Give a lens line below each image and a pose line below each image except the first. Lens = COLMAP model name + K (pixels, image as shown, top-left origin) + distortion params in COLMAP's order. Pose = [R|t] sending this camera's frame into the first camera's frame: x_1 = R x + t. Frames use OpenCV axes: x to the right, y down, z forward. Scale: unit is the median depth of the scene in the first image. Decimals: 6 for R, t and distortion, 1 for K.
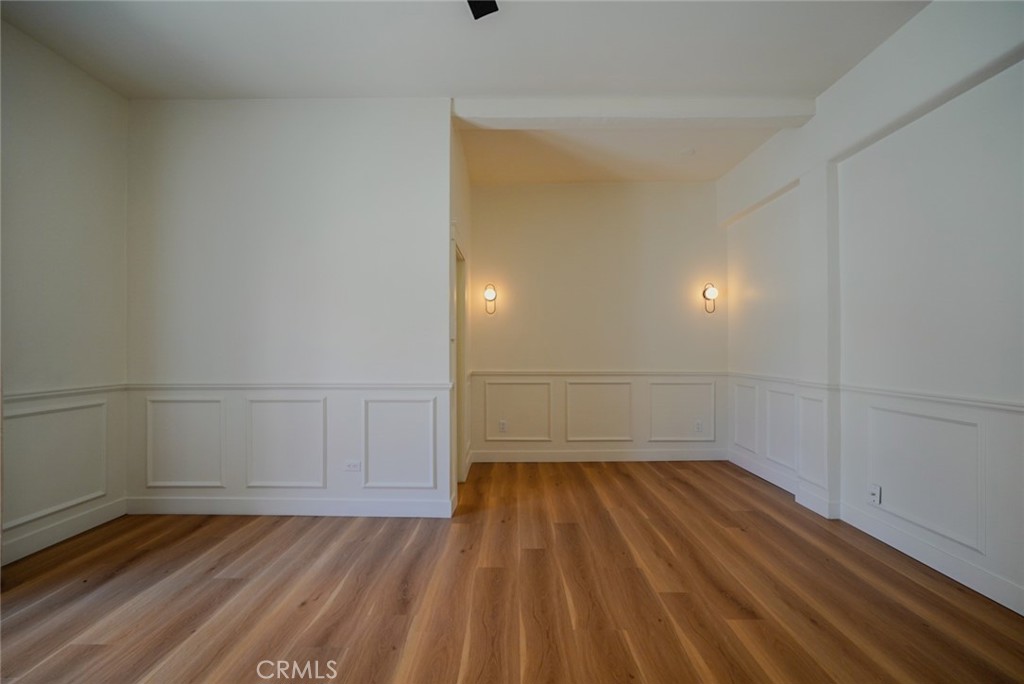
lens RADIAL K [[481.3, 0, 512.0], [0, 481.3, 342.0], [0, 0, 1]] dist [0.000308, 0.000626]
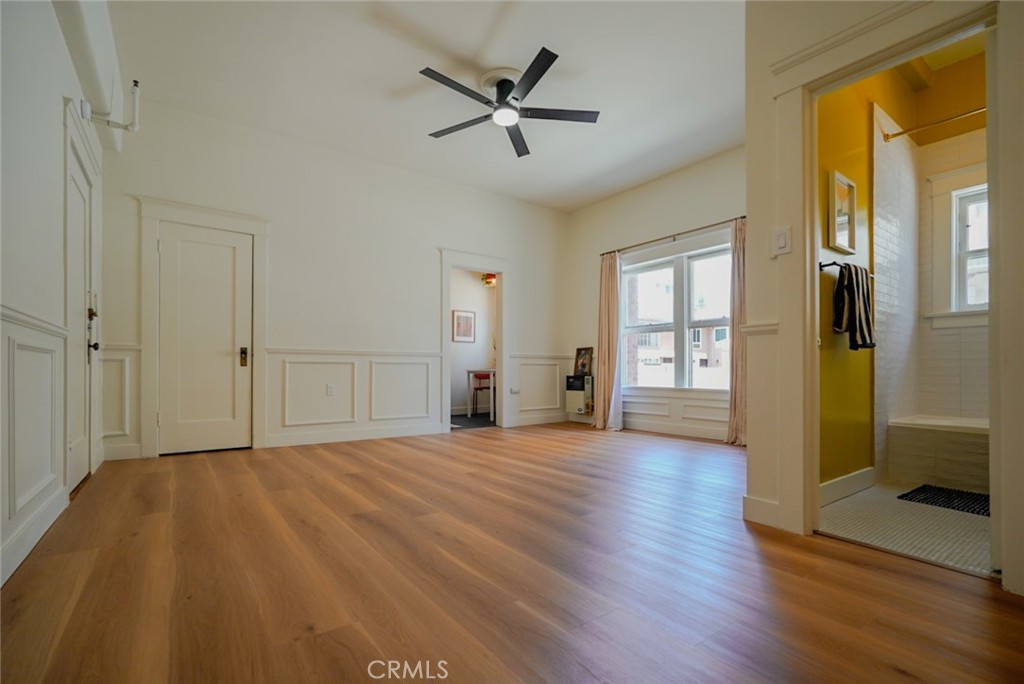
lens RADIAL K [[465.3, 0, 508.7], [0, 465.3, 371.1], [0, 0, 1]] dist [-0.000987, 0.000492]
pose [[-0.821090, -0.005118, -0.570776, 0.559745], [-0.002207, 0.999981, -0.005791, 0.159352], [0.570794, -0.003495, -0.821086, 1.410431]]
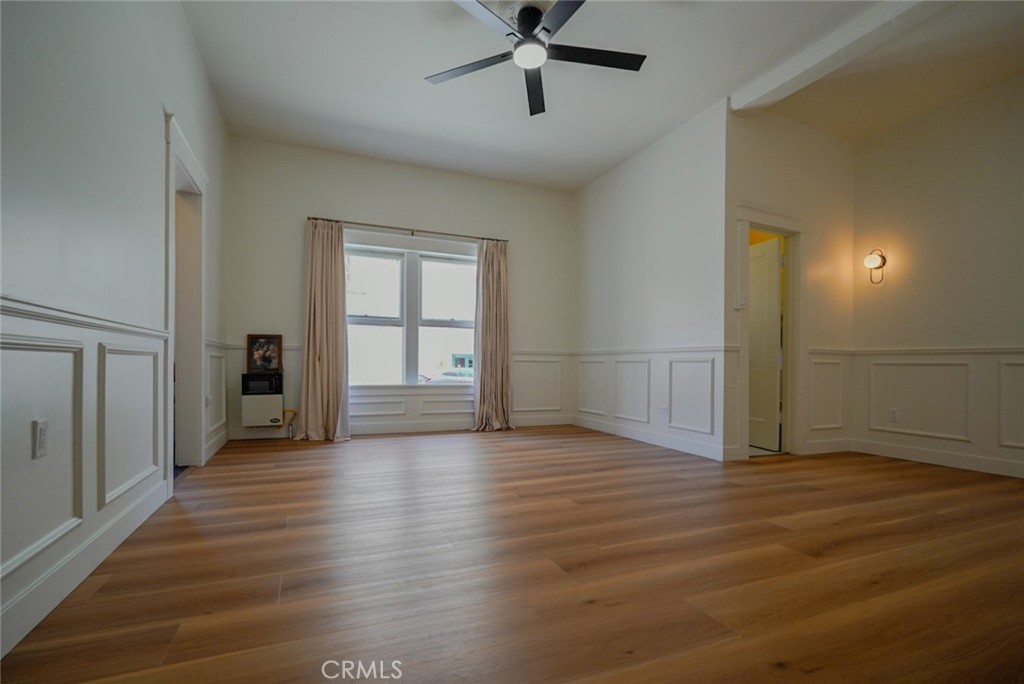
lens RADIAL K [[480.5, 0, 488.1], [0, 480.5, 361.5], [0, 0, 1]] dist [-0.004650, 0.000489]
pose [[0.357020, -0.007394, -0.934067, 0.788775], [-0.003049, 0.999954, -0.009080, 0.140942], [0.934092, 0.006089, 0.356981, 0.058749]]
